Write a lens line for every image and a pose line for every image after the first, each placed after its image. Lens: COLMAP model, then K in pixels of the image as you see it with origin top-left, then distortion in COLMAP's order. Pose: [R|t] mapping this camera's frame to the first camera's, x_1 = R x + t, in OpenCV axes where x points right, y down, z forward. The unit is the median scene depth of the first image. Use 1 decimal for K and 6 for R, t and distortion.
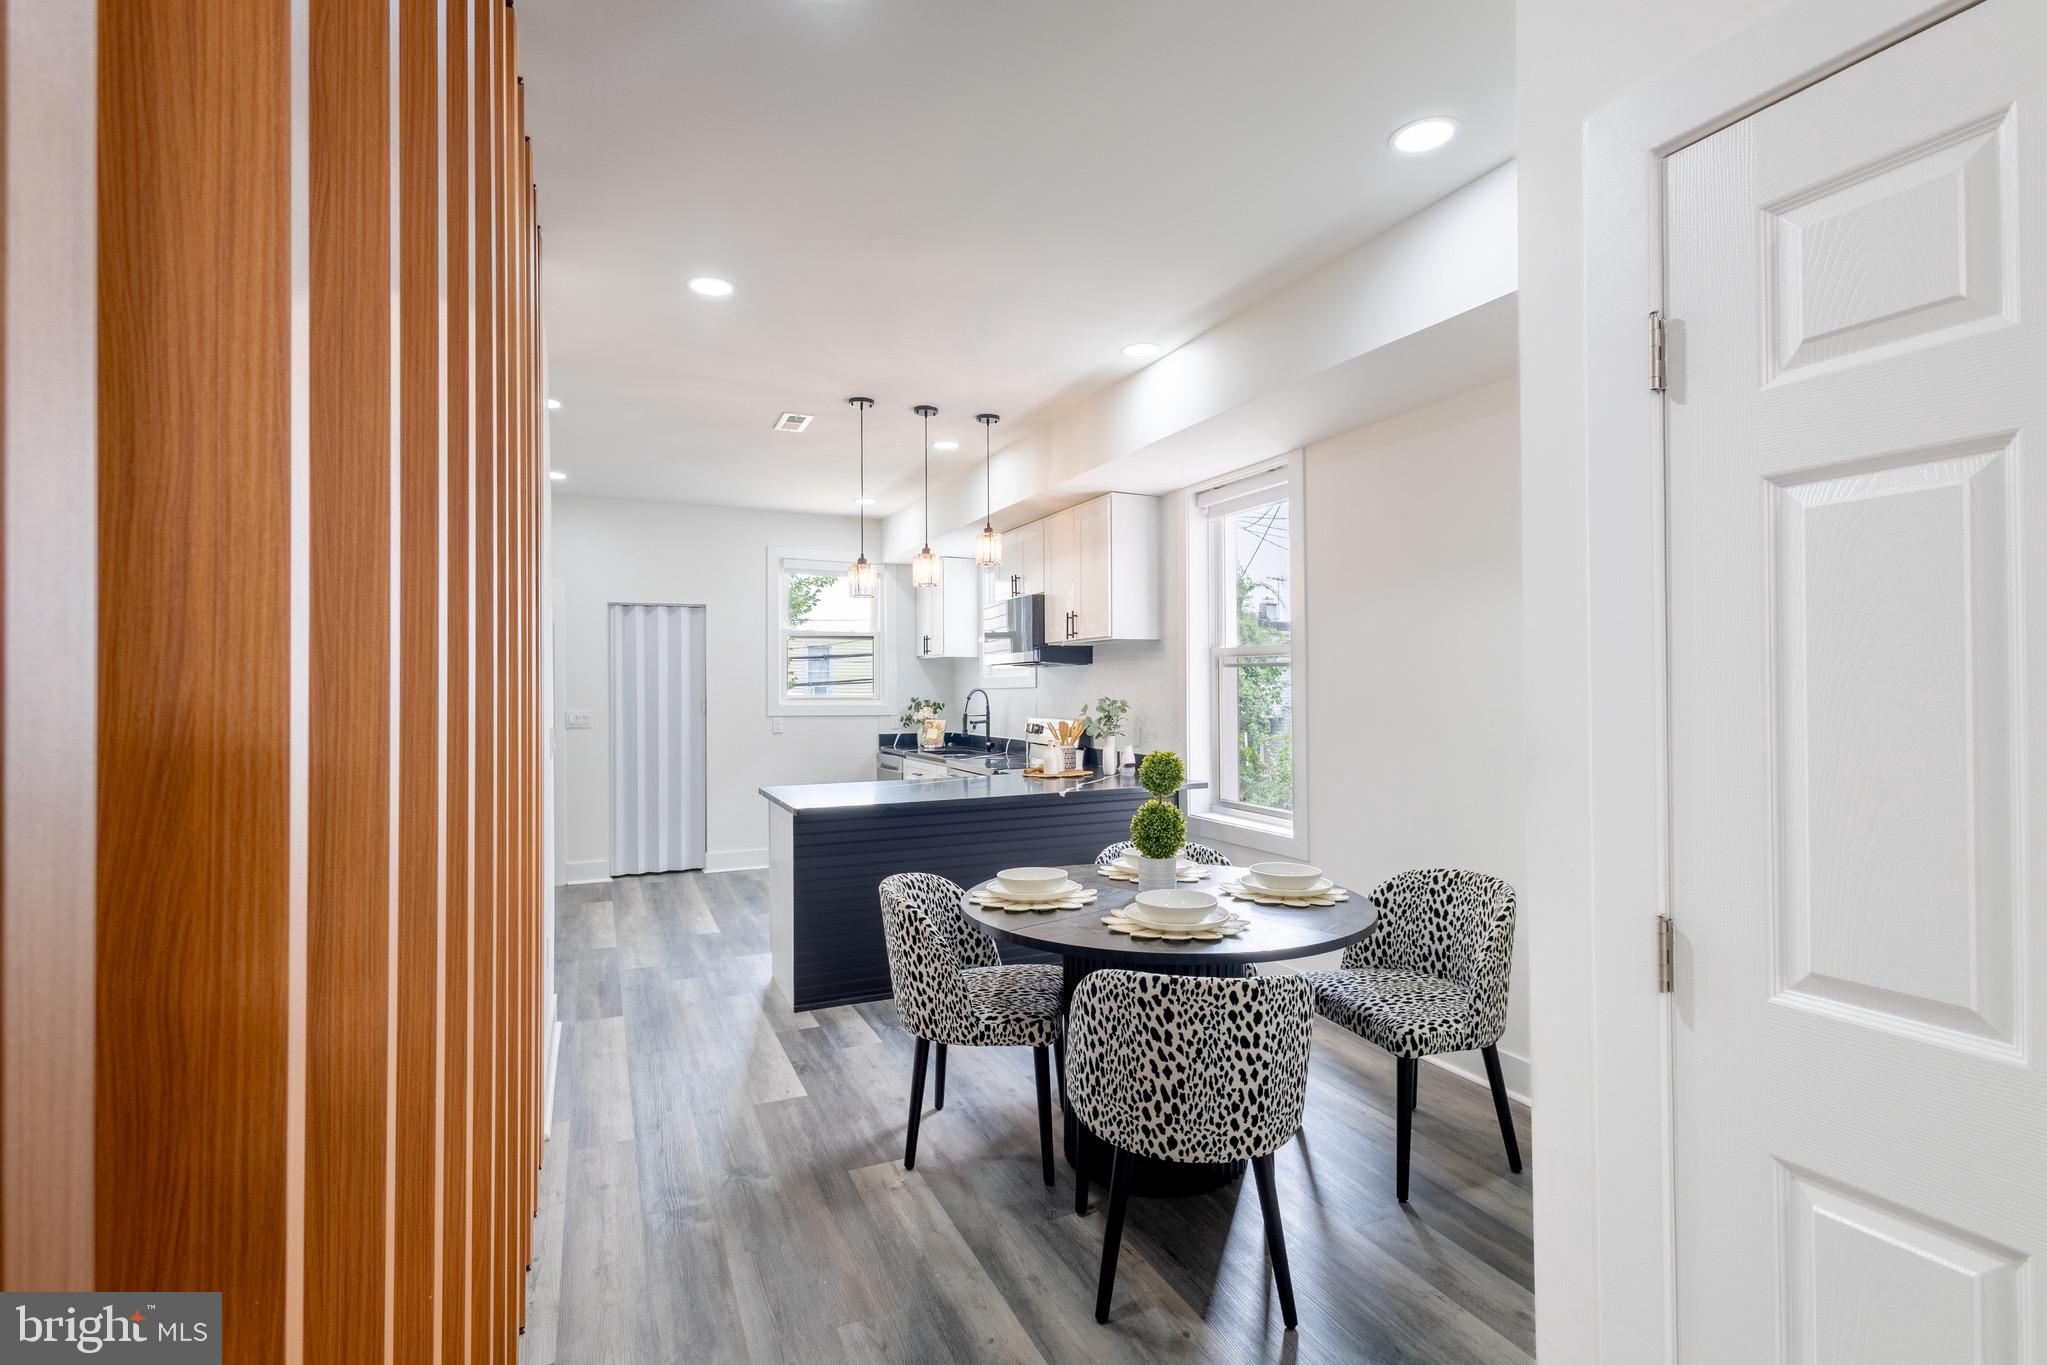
lens RADIAL K [[943.1, 0, 1009.8], [0, 943.1, 690.0], [0, 0, 1]] dist [0.005347, -0.000478]
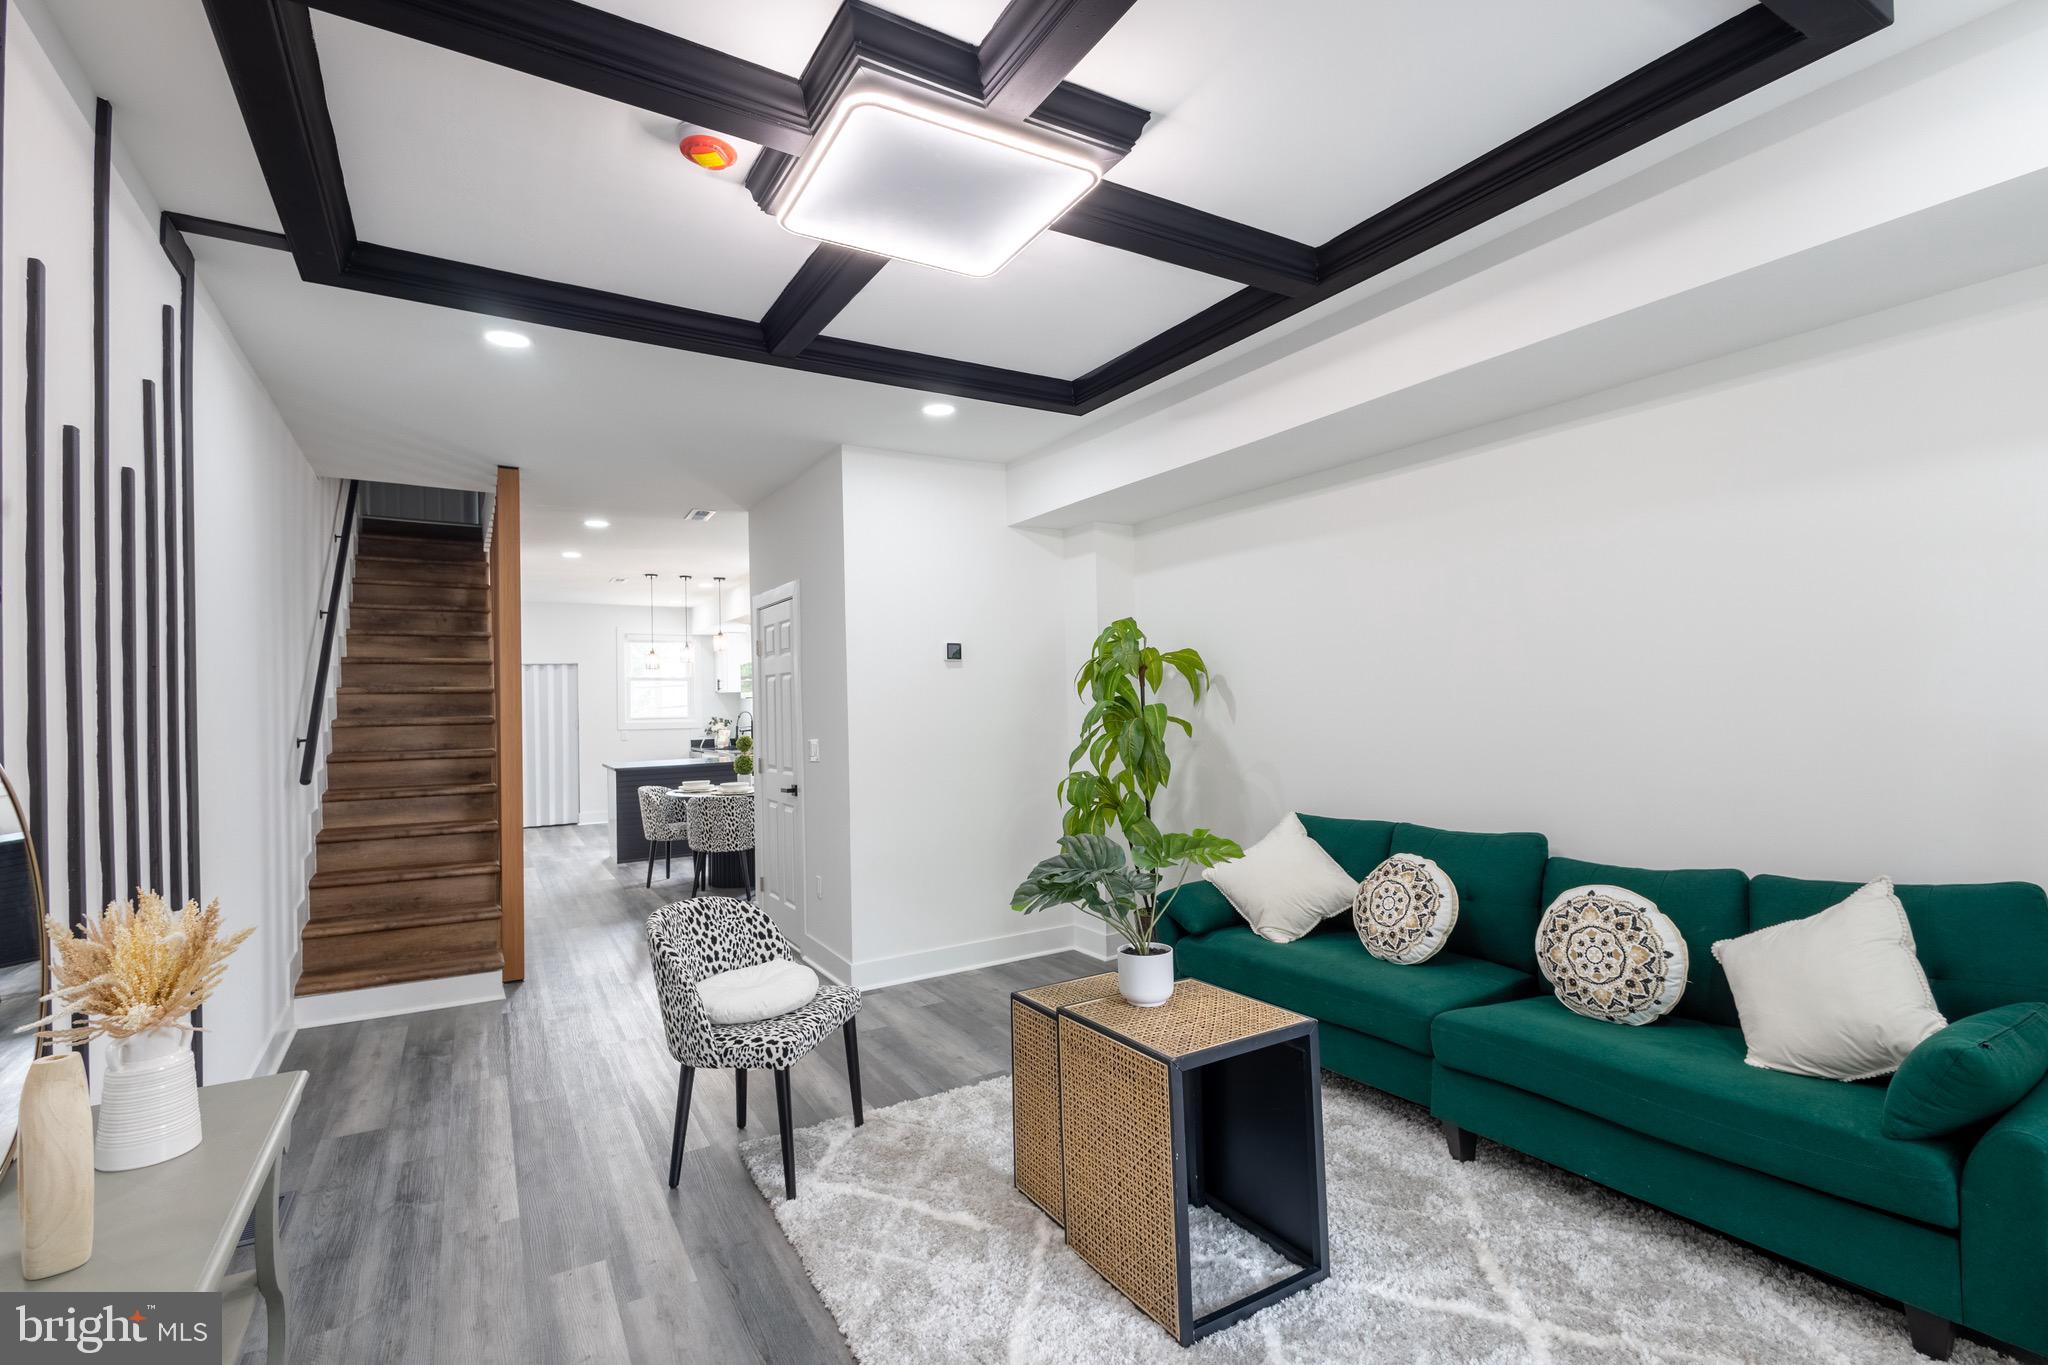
lens RADIAL K [[943.6, 0, 1018.4], [0, 943.6, 679.1], [0, 0, 1]] dist [0.005347, -0.000478]
pose [[0.993723, -0.014499, 0.110921, 0.266421], [0.017414, 0.999527, -0.025351, -0.007275], [-0.110501, 0.027124, 0.993506, -0.746664]]
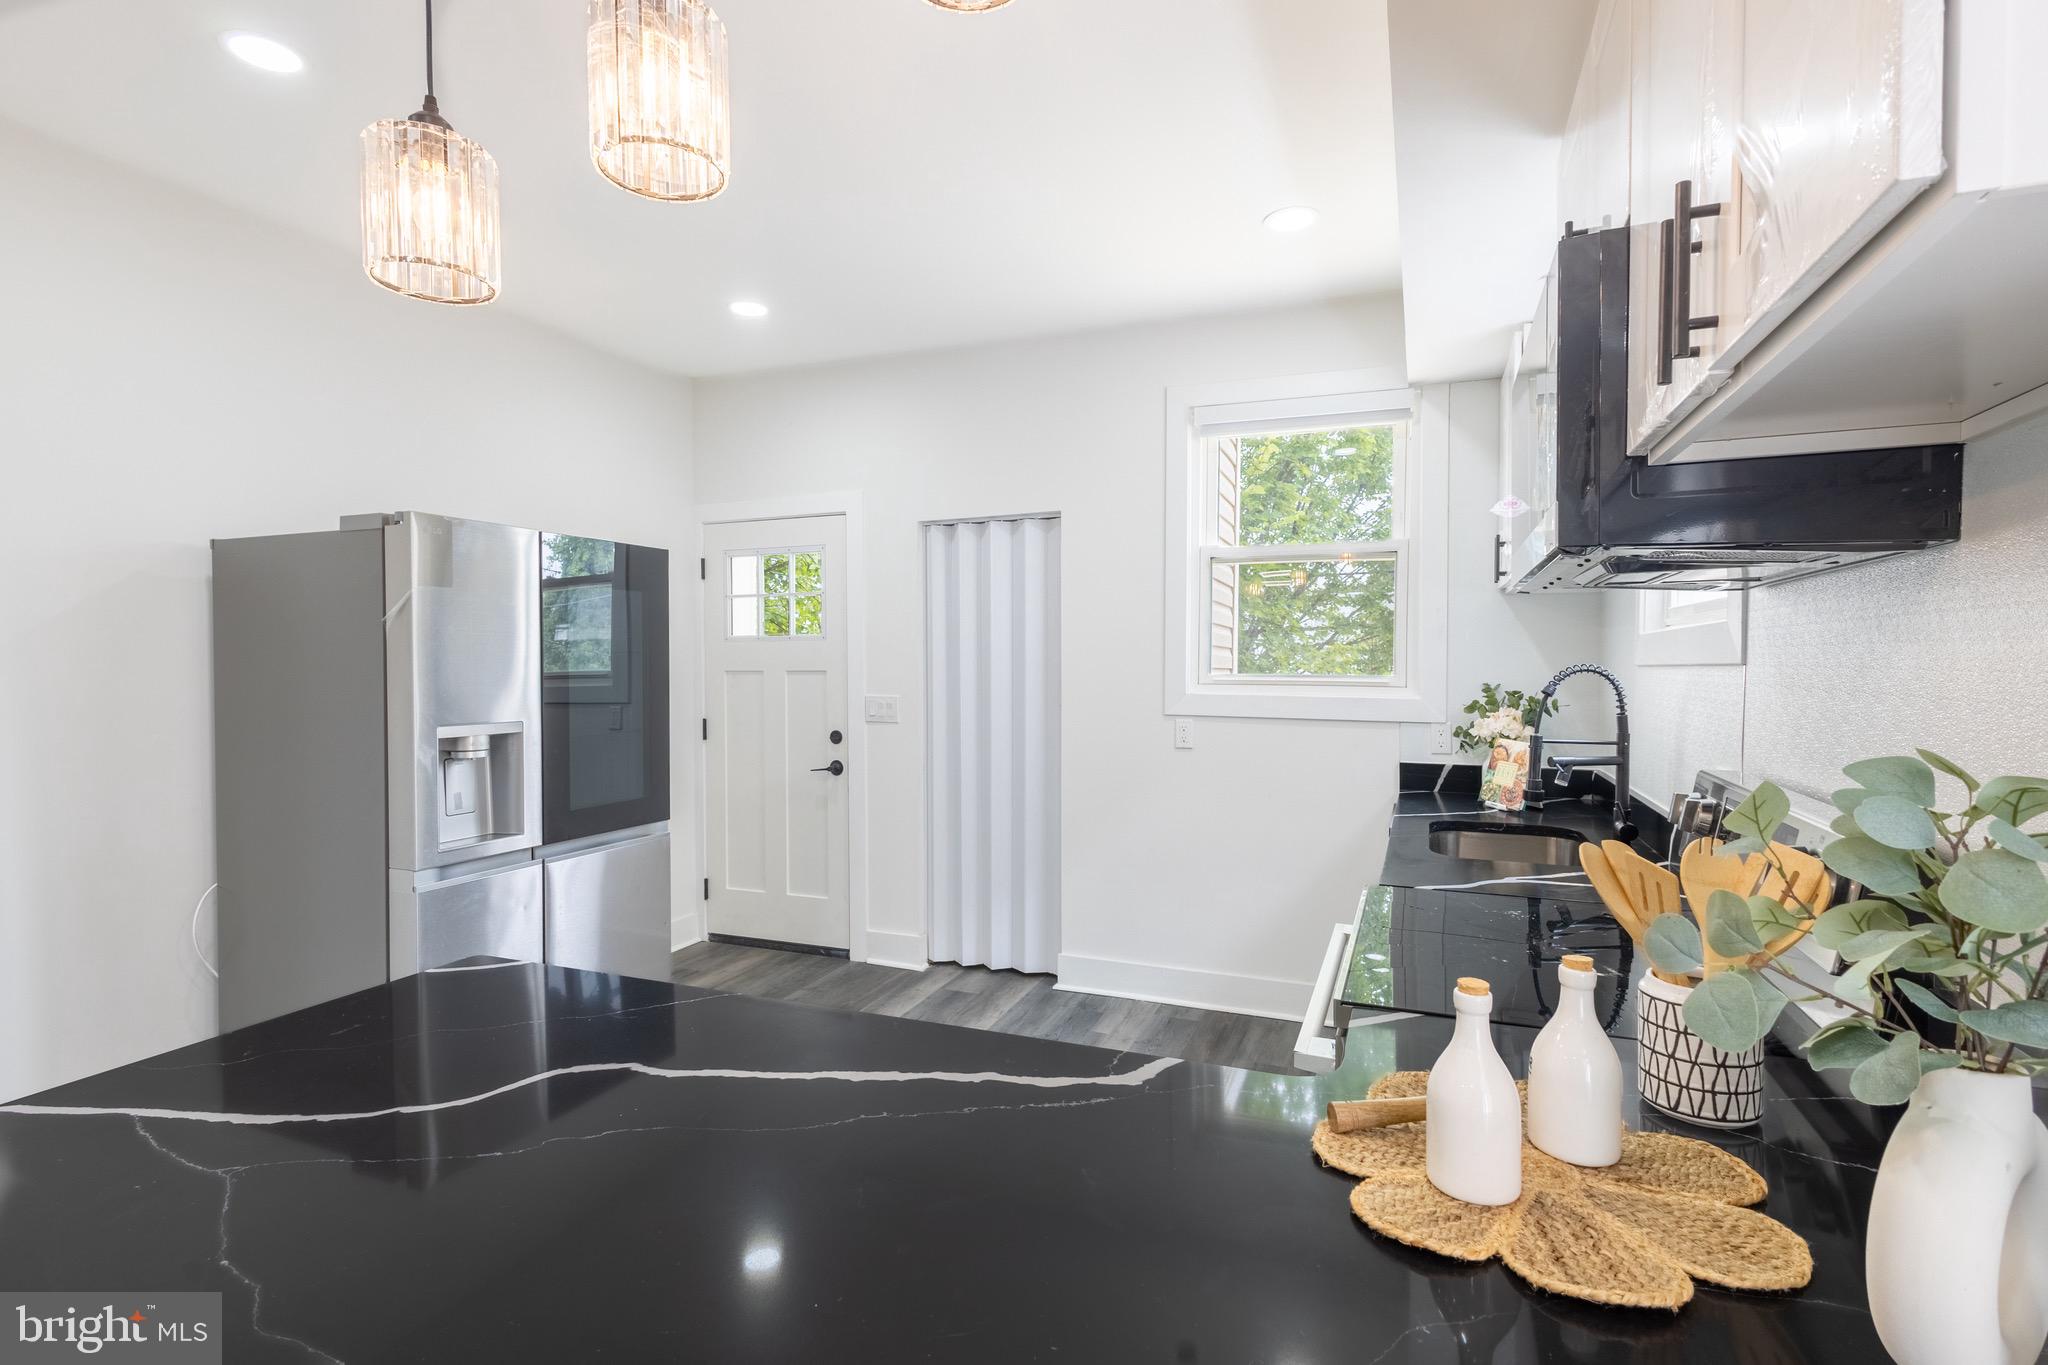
lens RADIAL K [[943.6, 0, 1037.9], [0, 943.6, 681.5], [0, 0, 1]] dist [0.005347, -0.000478]
pose [[0.700526, 0.020028, -0.713346, 0.070274], [-0.003739, 0.999695, 0.024396, -0.003179], [0.713617, -0.014423, 0.700387, 0.605139]]
